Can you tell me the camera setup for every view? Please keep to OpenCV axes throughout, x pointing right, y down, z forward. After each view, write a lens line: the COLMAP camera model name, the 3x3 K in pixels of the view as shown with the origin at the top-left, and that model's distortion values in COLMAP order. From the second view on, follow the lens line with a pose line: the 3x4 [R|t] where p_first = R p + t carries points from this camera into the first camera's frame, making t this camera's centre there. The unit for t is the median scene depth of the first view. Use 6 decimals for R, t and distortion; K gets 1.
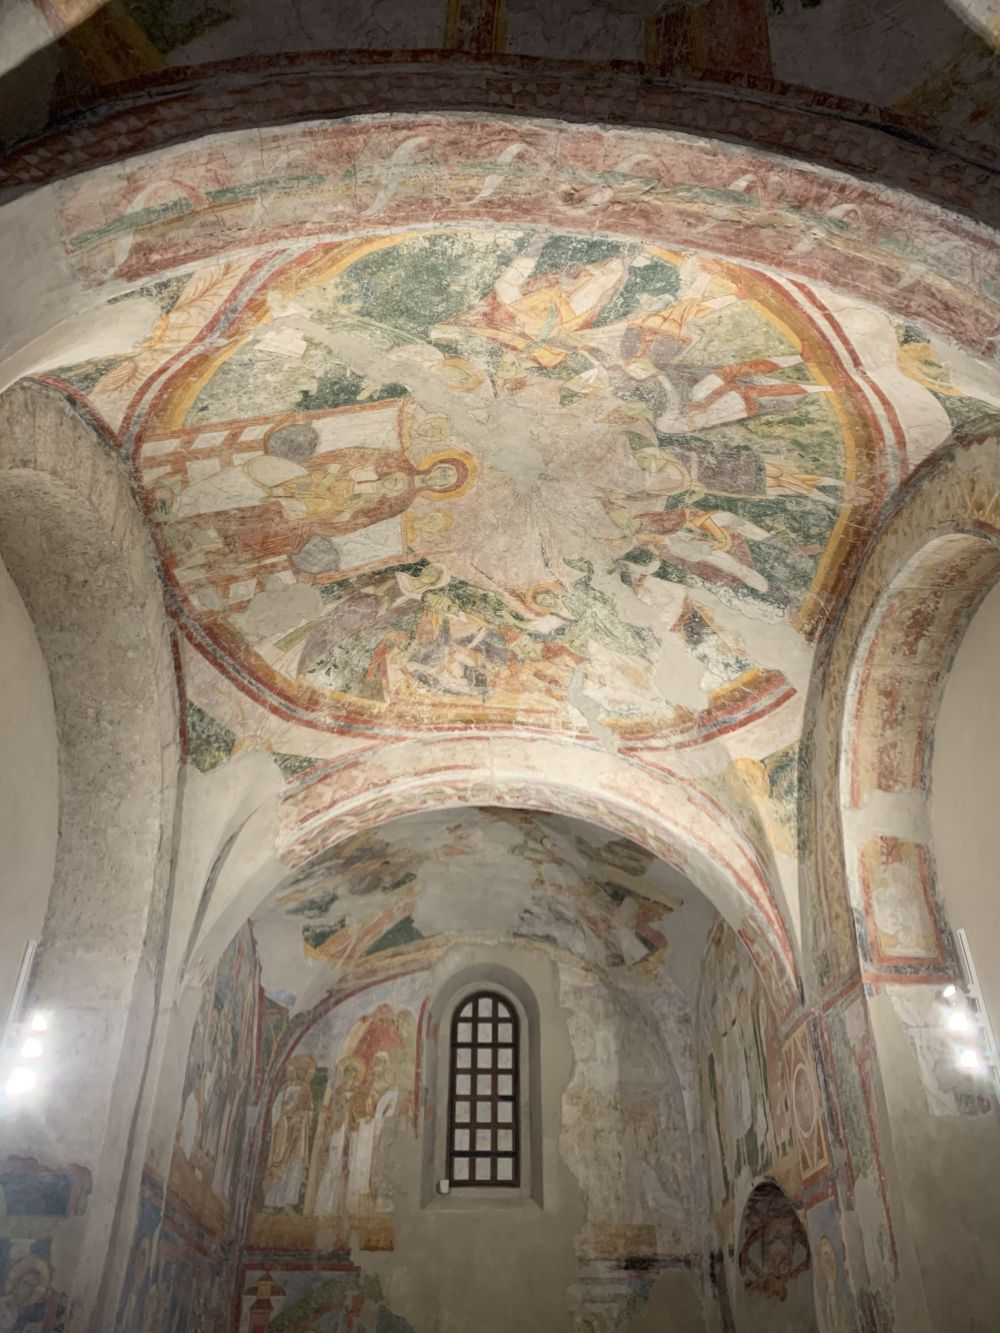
lens RADIAL K [[1032.7, 0, 500.0], [0, 1032.7, 666.5], [0, 0, 1]] dist [0.032183, -0.035352]
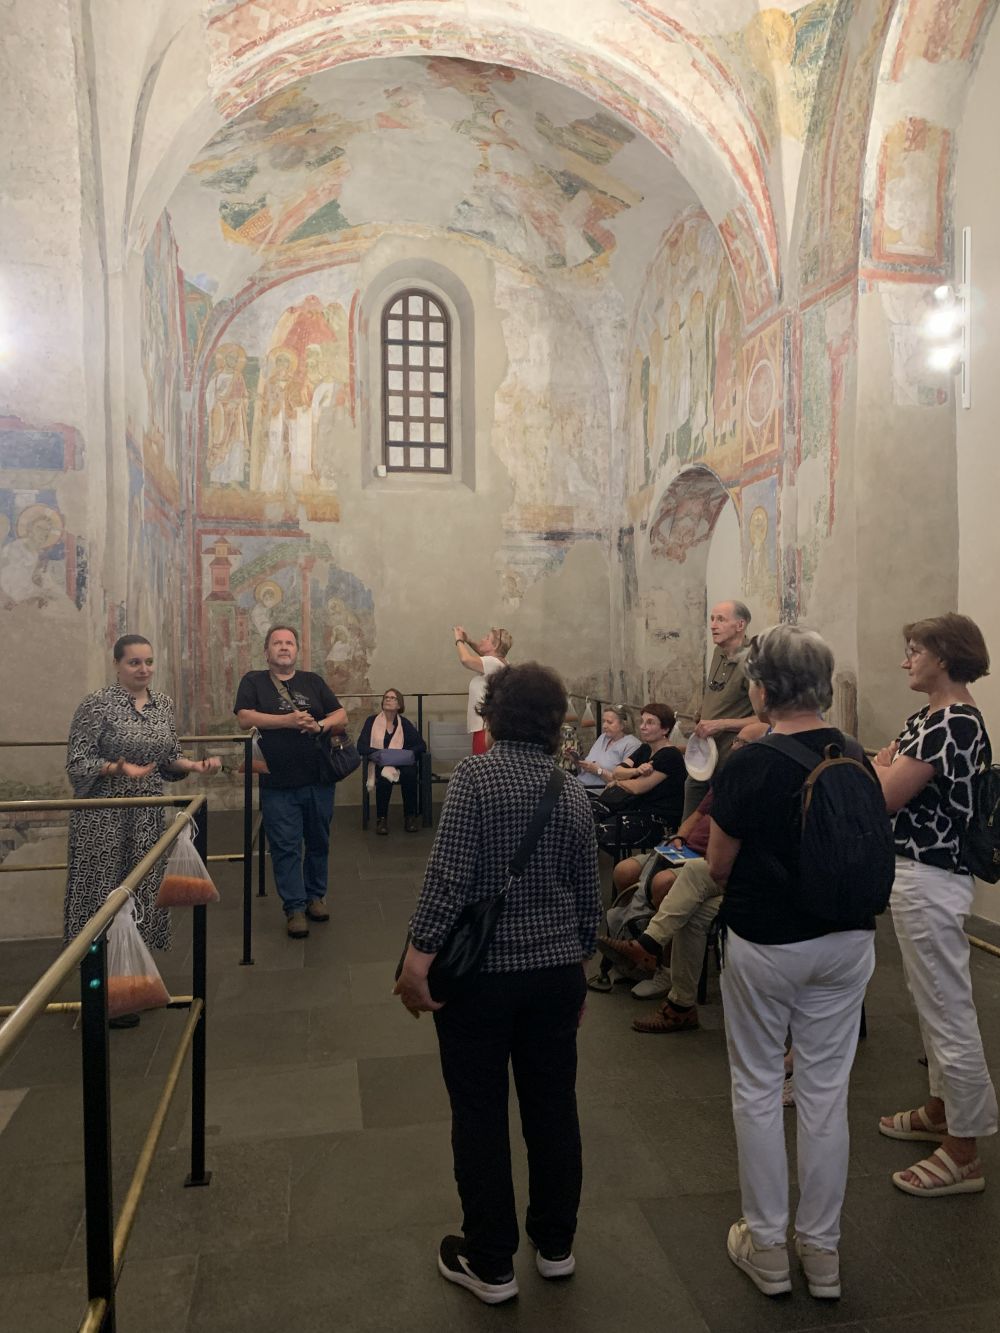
lens RADIAL K [[1035.5, 0, 500.0], [0, 1035.5, 666.5], [0, 0, 1]] dist [-0.005011, 0.030807]
pose [[0.989017, -0.002973, 0.147775, -0.117794], [-0.084144, 0.810647, 0.579458, 0.051568], [-0.121516, -0.585527, 0.801493, 0.025515]]
